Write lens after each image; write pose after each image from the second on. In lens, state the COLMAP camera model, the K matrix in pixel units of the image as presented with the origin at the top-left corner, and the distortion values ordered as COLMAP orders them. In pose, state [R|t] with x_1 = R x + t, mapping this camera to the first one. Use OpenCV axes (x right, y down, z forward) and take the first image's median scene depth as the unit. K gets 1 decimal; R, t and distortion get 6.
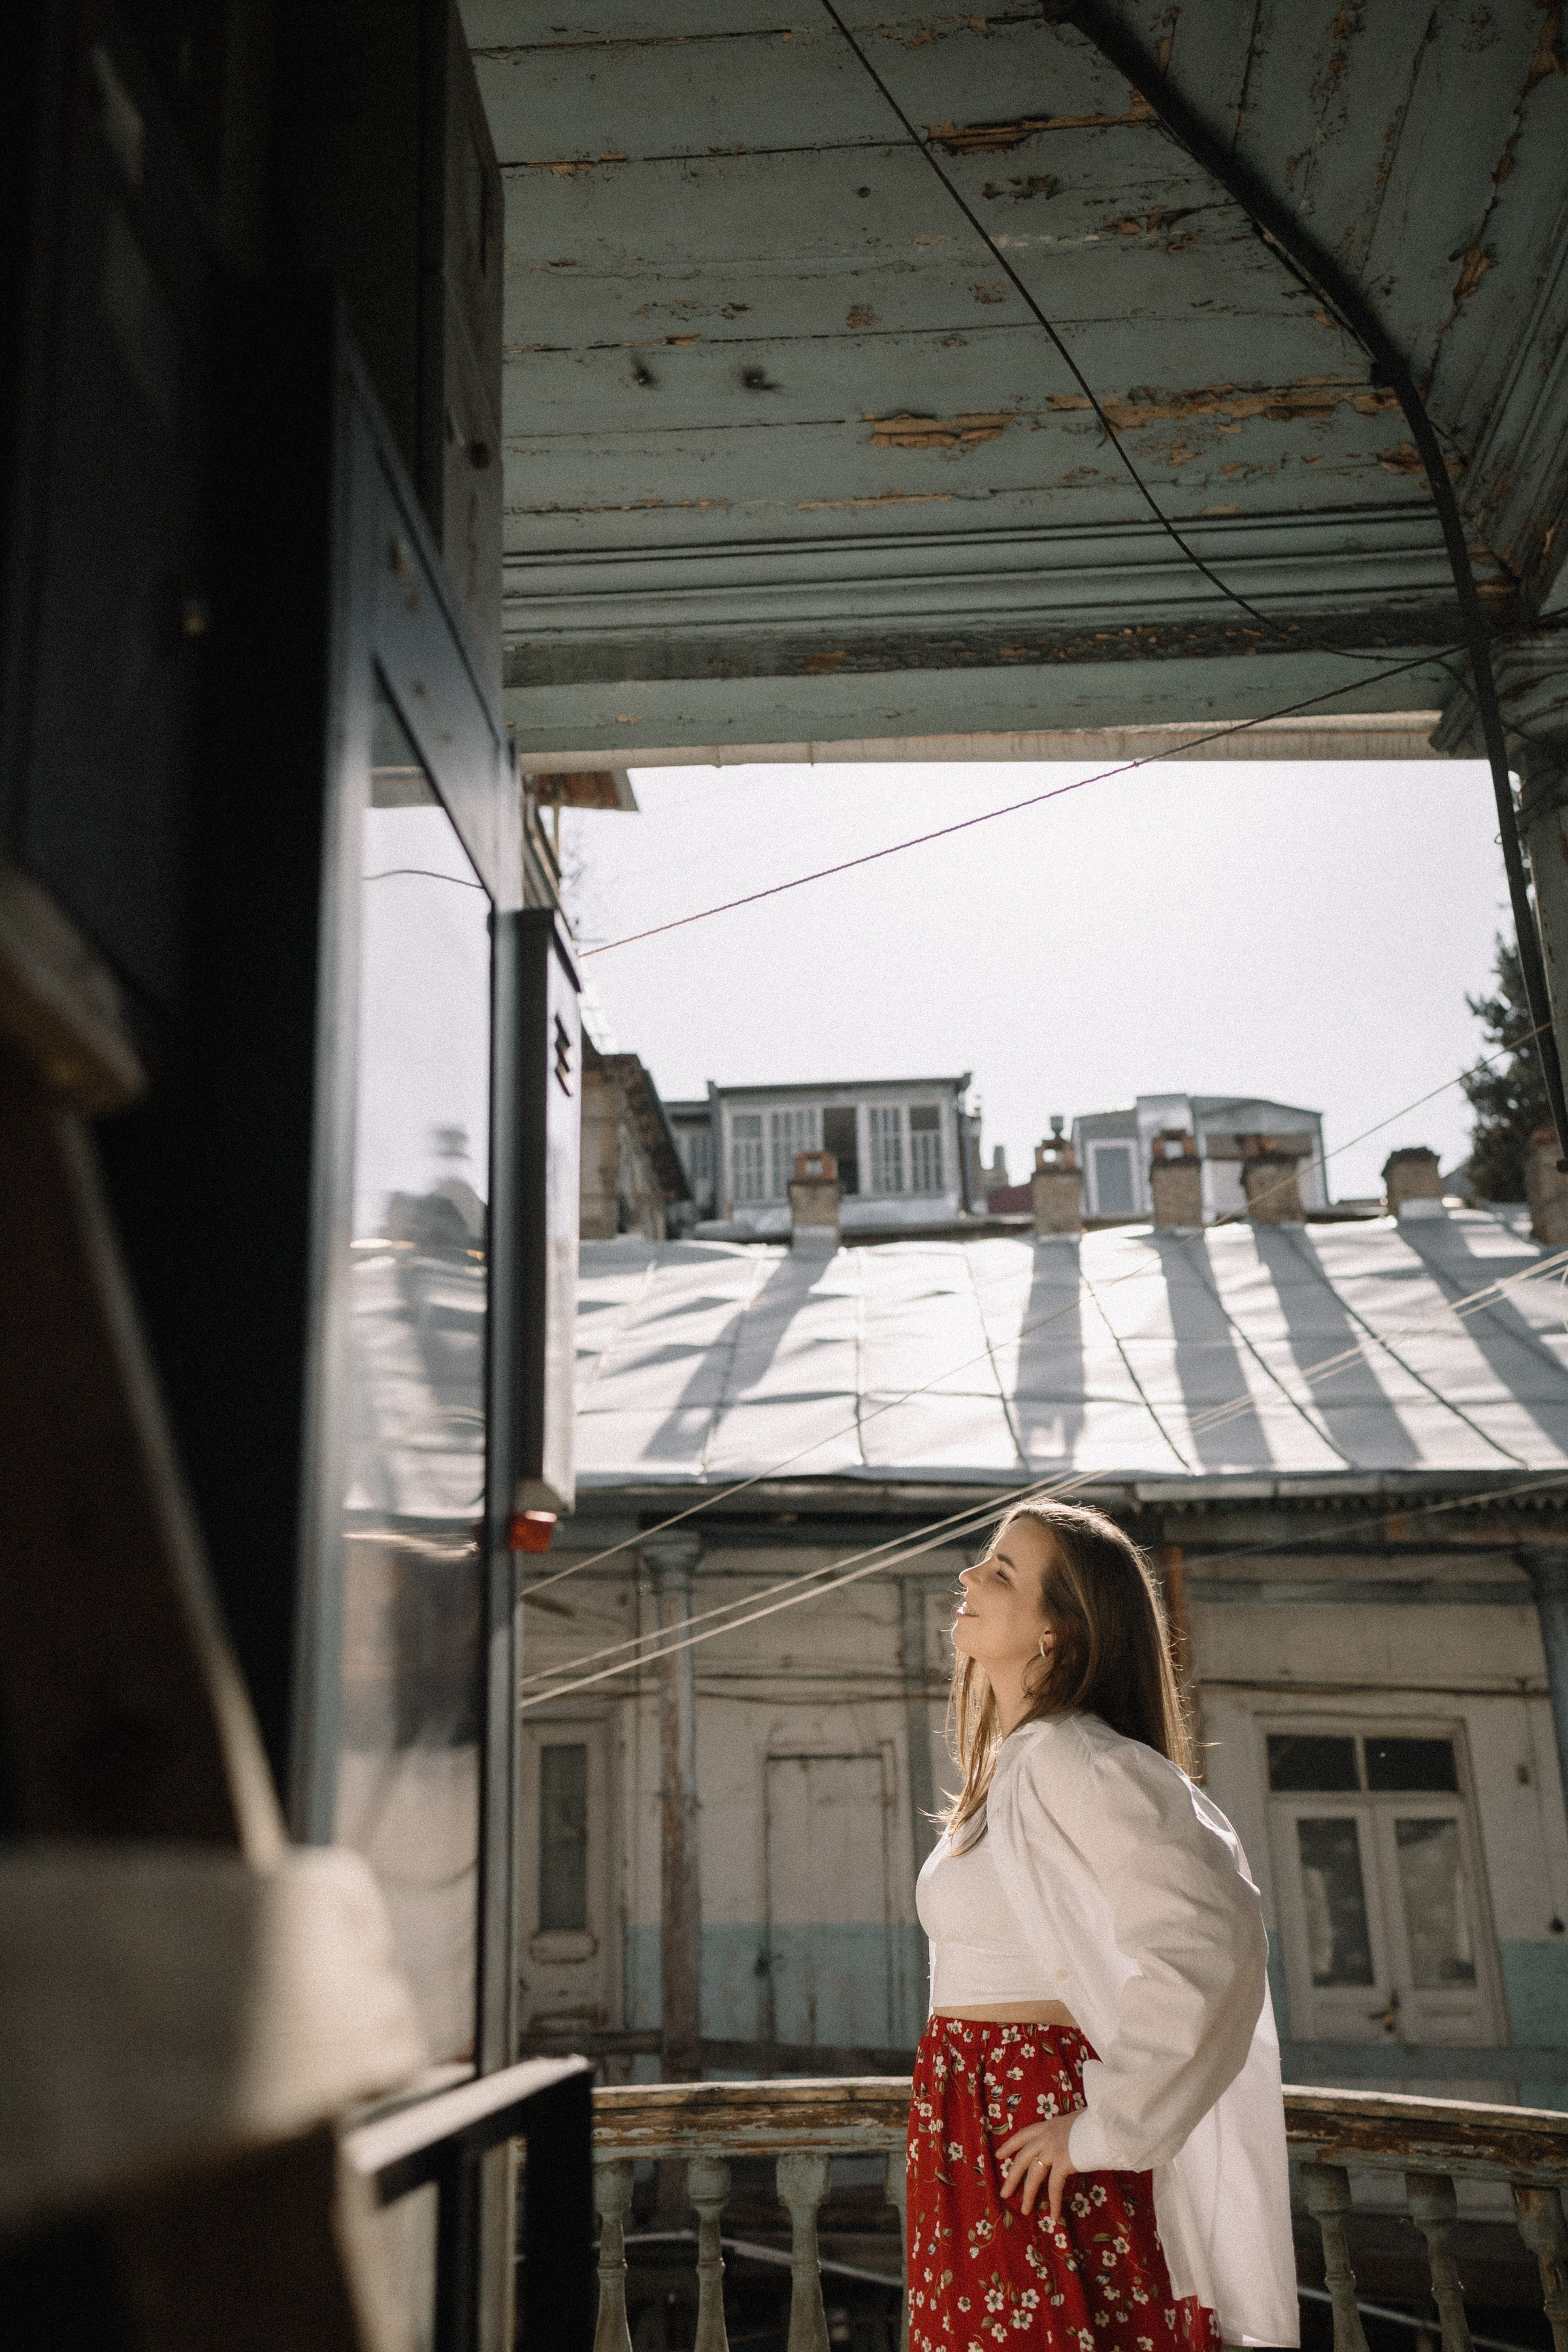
lens RADIAL K [[2235.5, 0, 784.0], [0, 2235.5, 1176.0], [0, 0, 1]] dist [0.095344, 0.011557]
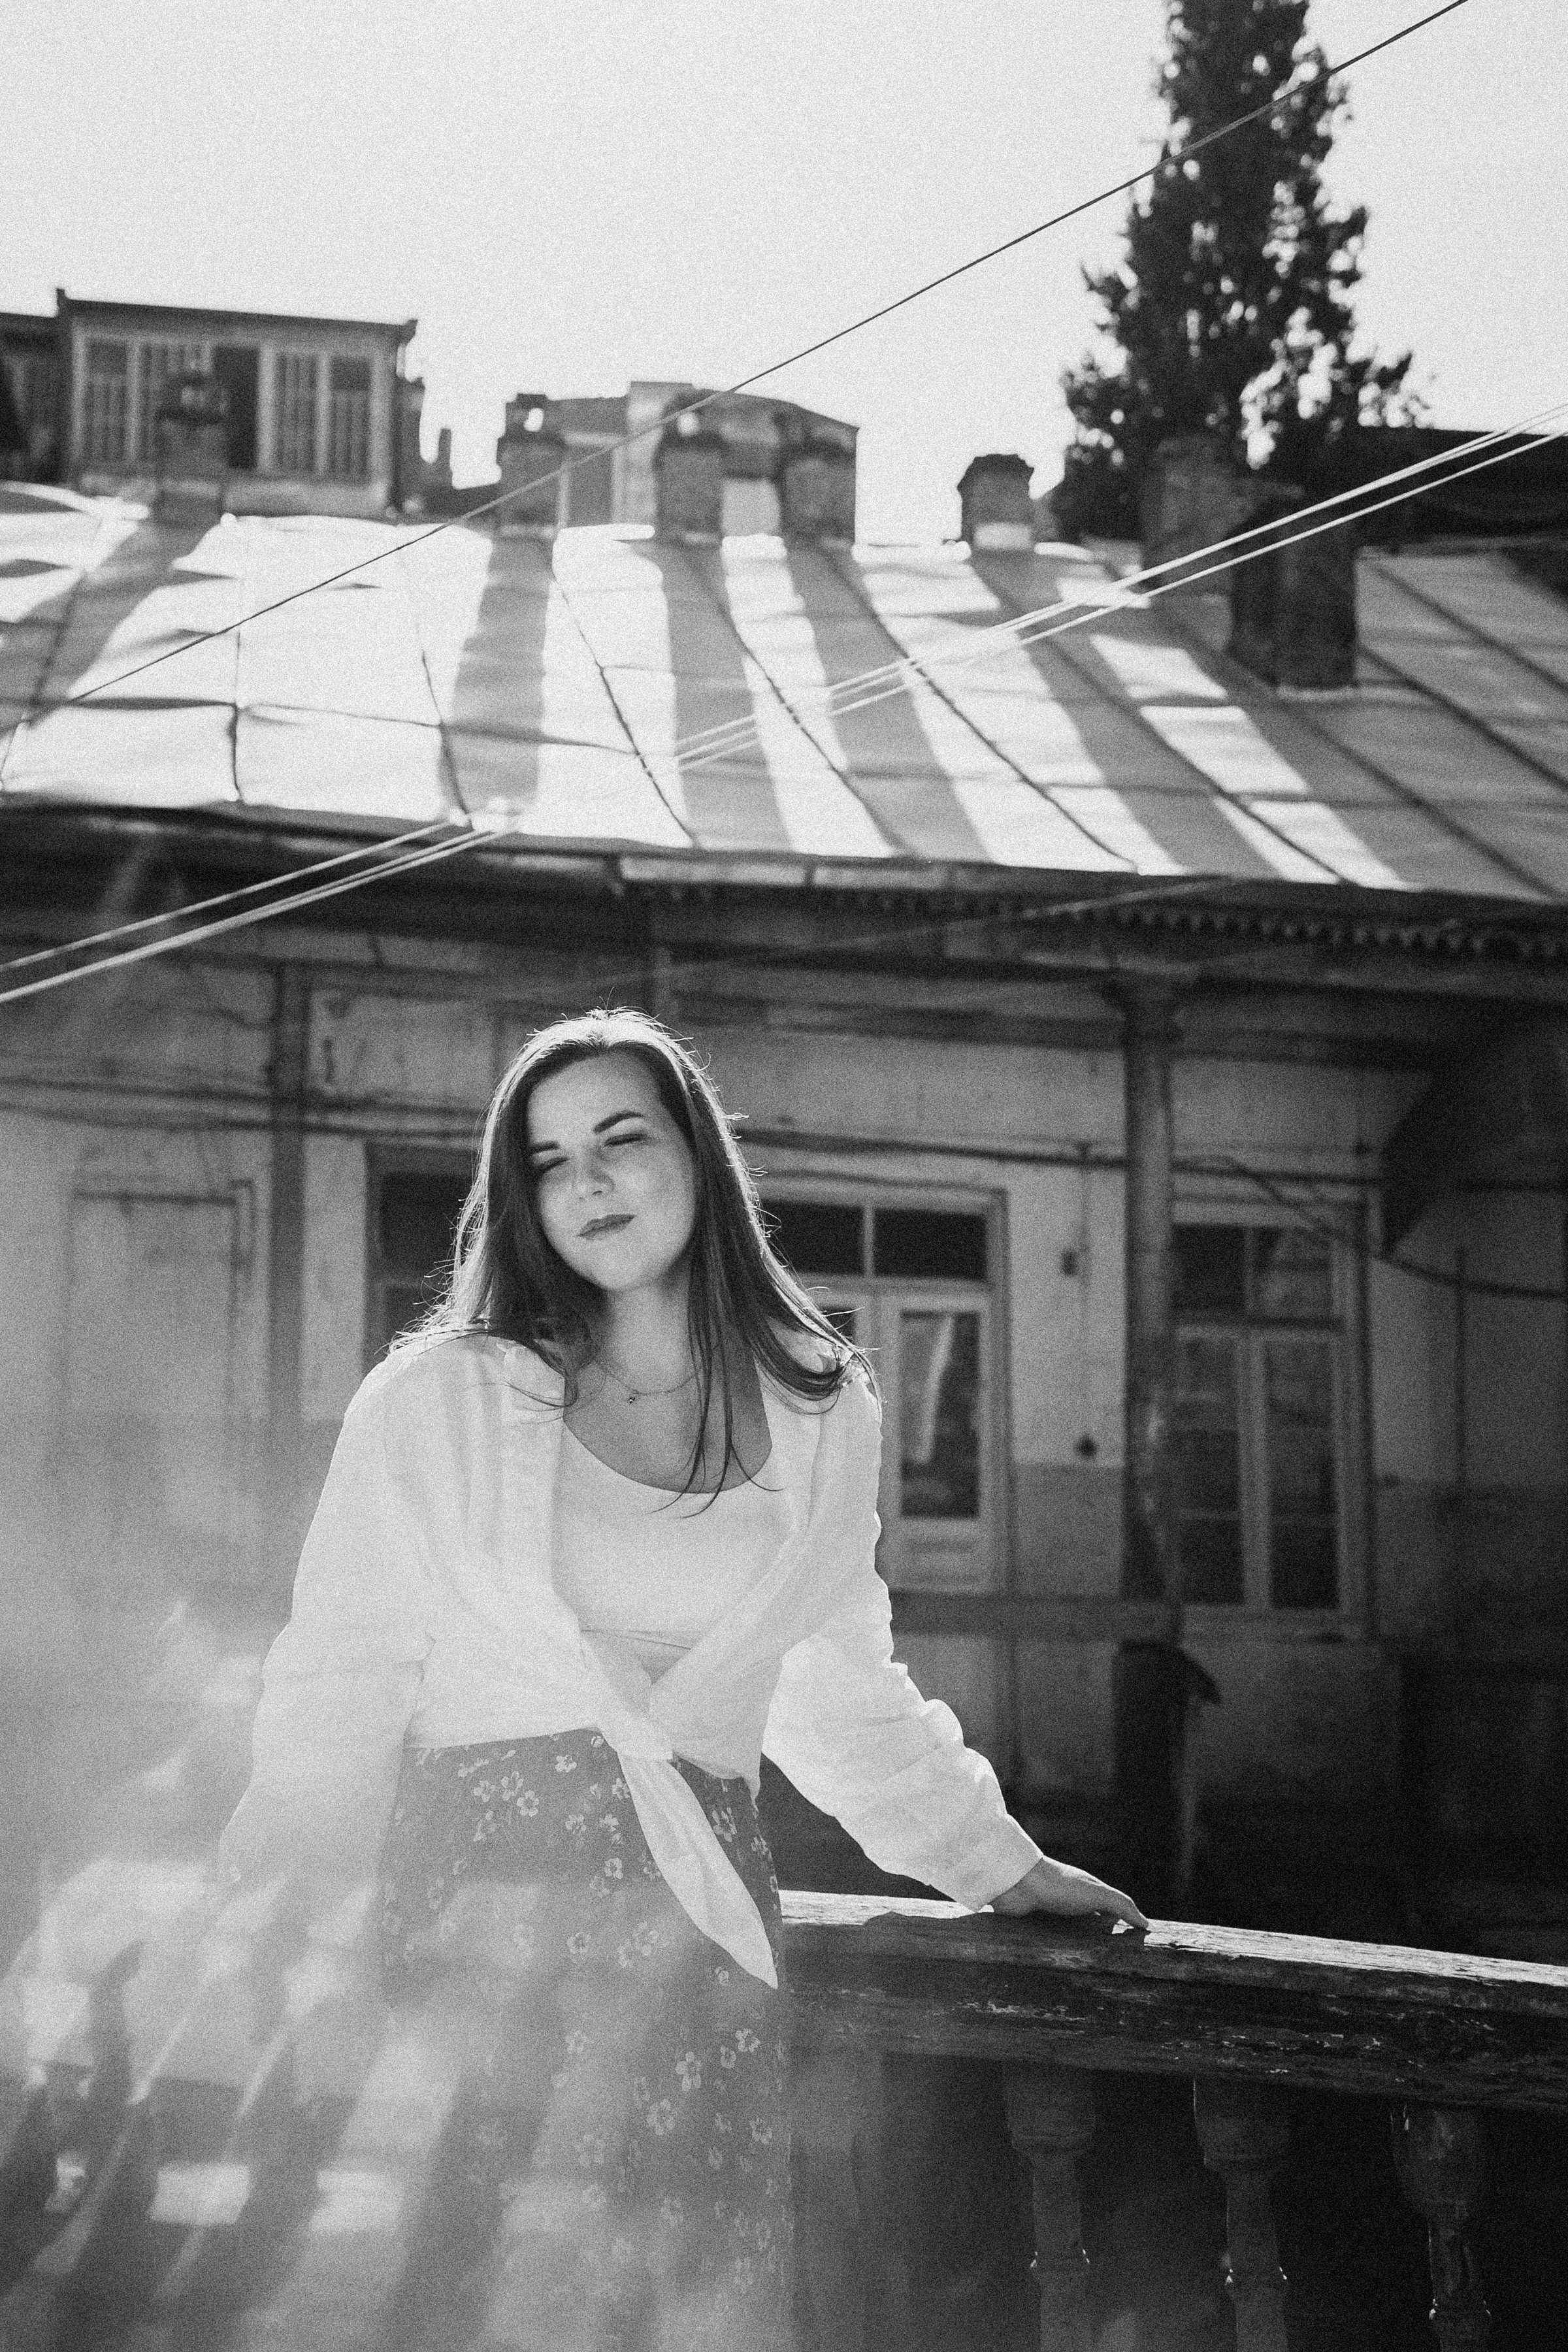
lens RADIAL K [[2750.2, 0, 625.5], [0, 2750.2, 1086.1], [0, 0, 1]] dist [0.070264, -0.018172]
pose [[0.981768, 0.061717, 0.179783, 0.004033], [-0.098209, 0.974496, 0.201774, 0.024000], [-0.162745, -0.215752, 0.962790, 0.106807]]
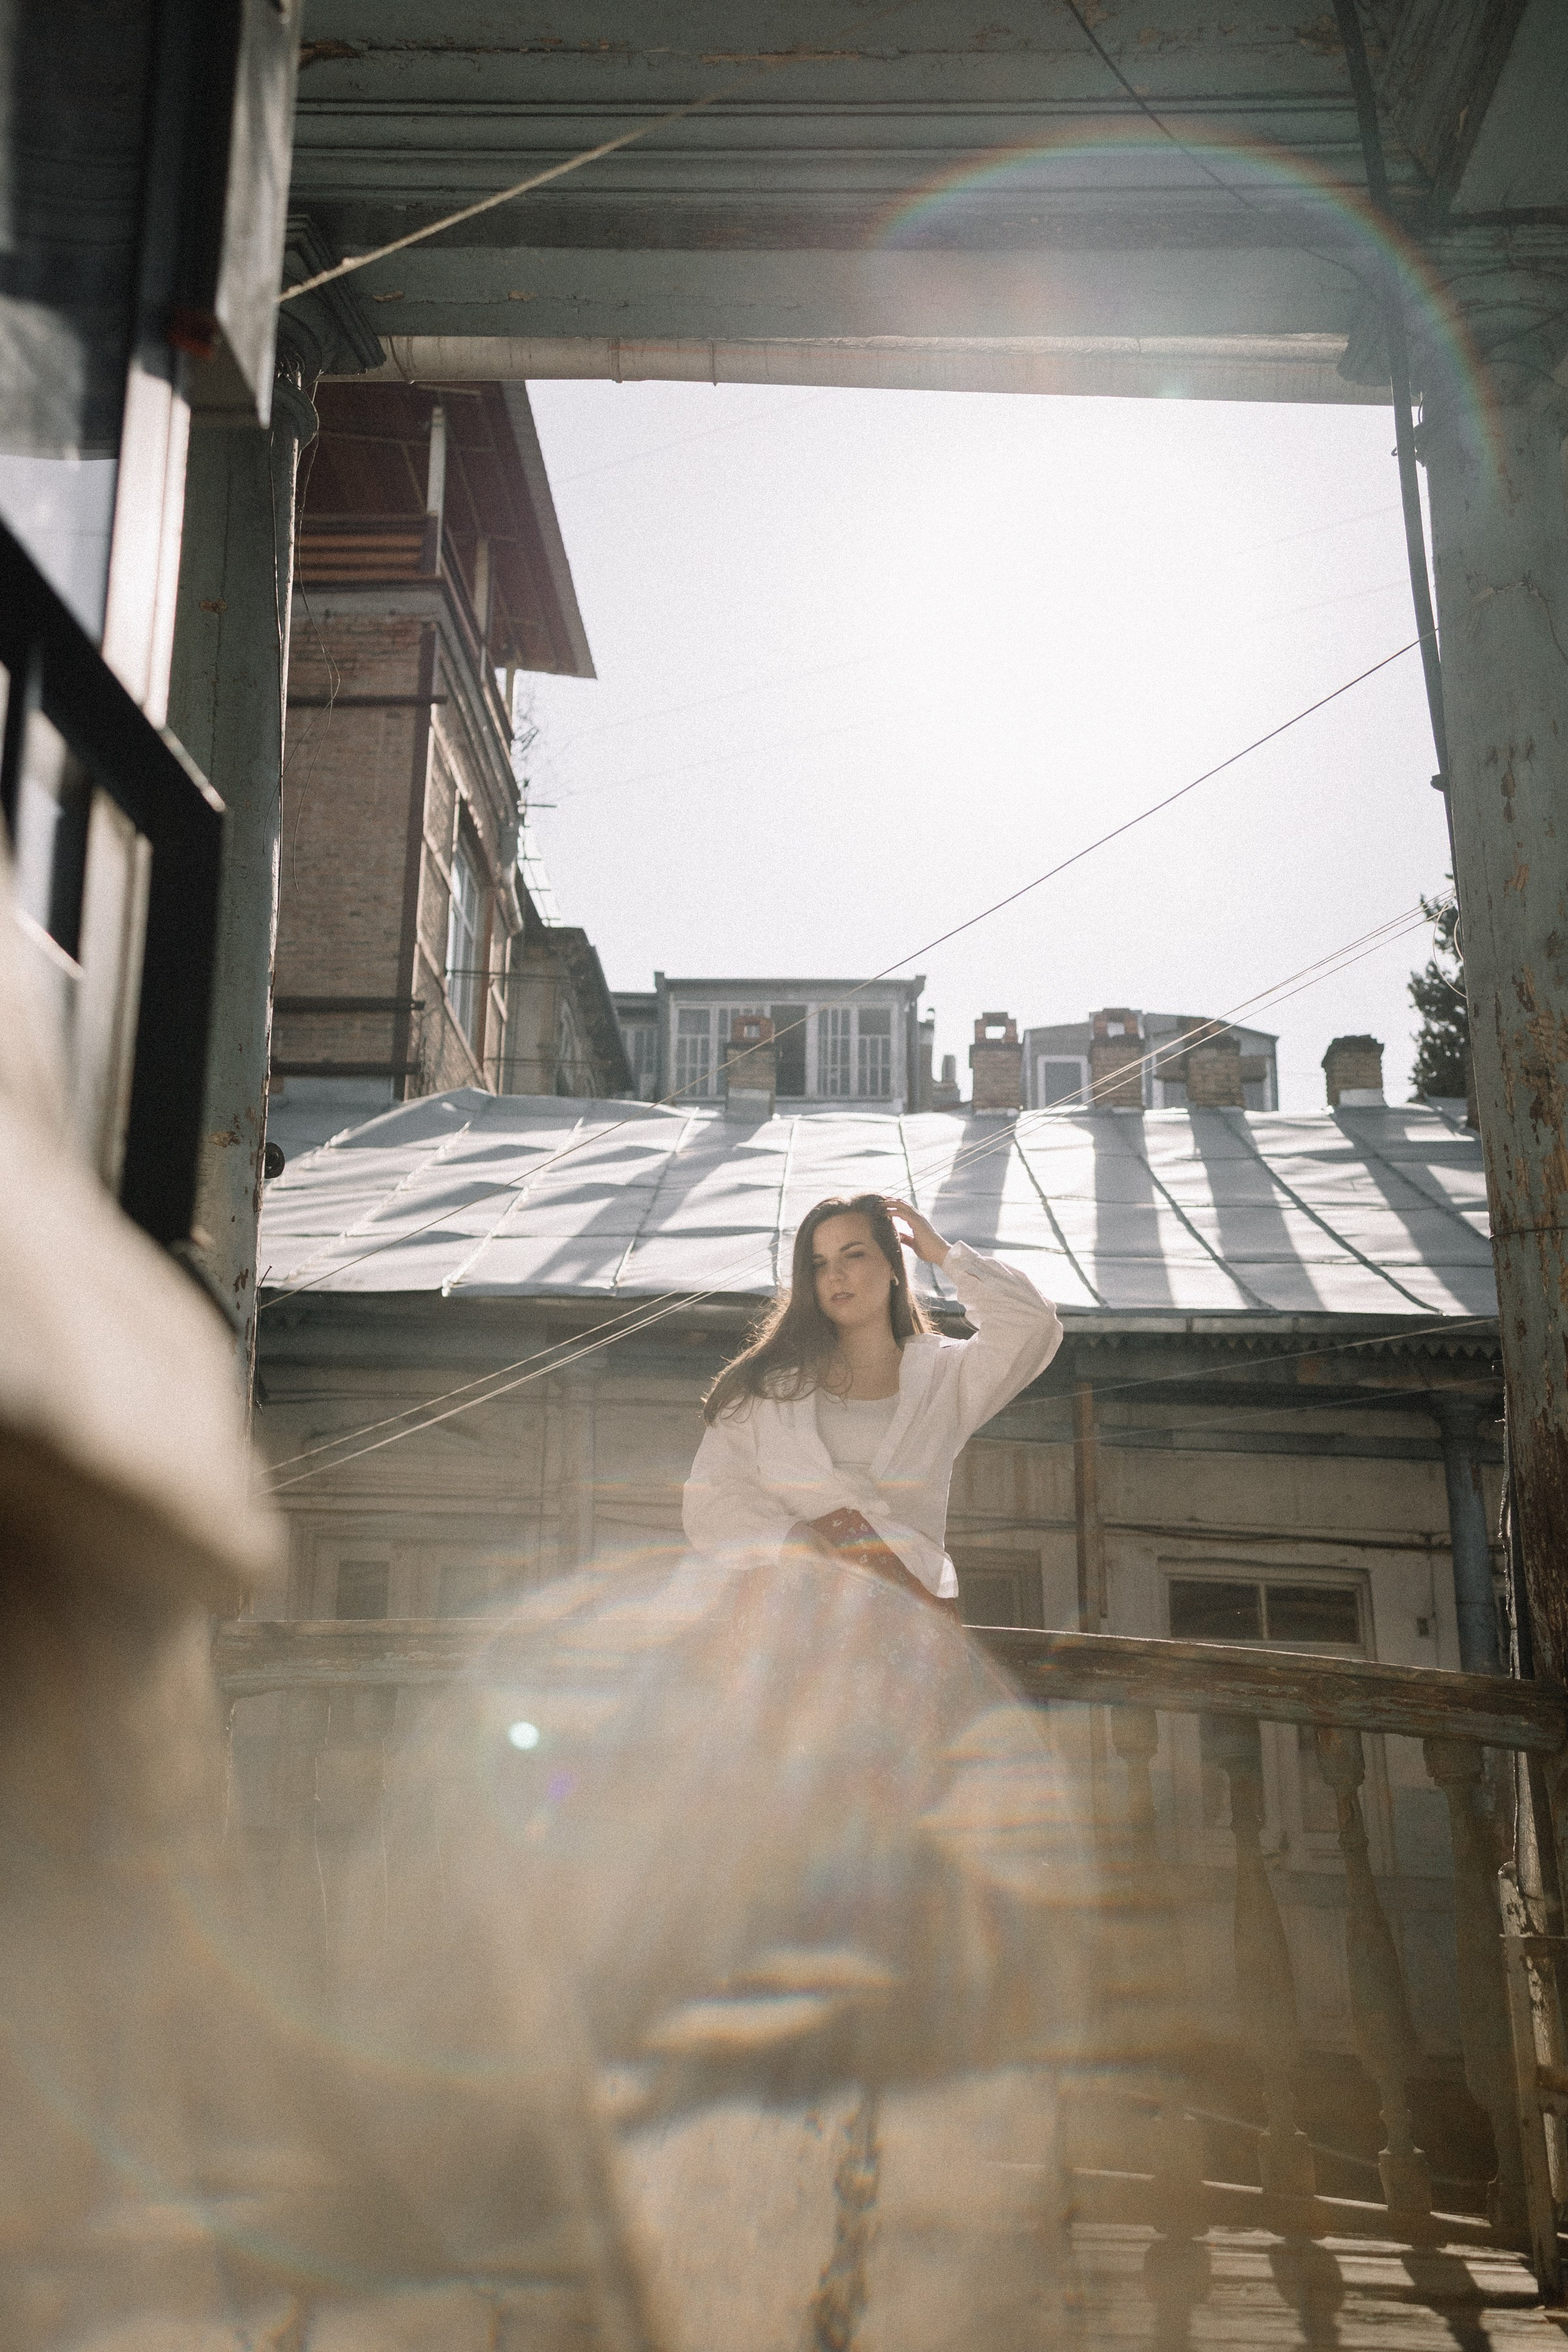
lens RADIAL K [[2269.6, 0, 786.4], [0, 2269.6, 1133.5], [0, 0, 1]] dist [0.114062, 0.012529]
pose [[0.998637, 0.047490, 0.021659, 0.011441], [-0.047678, 0.998829, 0.008244, 0.041082], [-0.021242, -0.009266, 0.999731, -0.000854]]
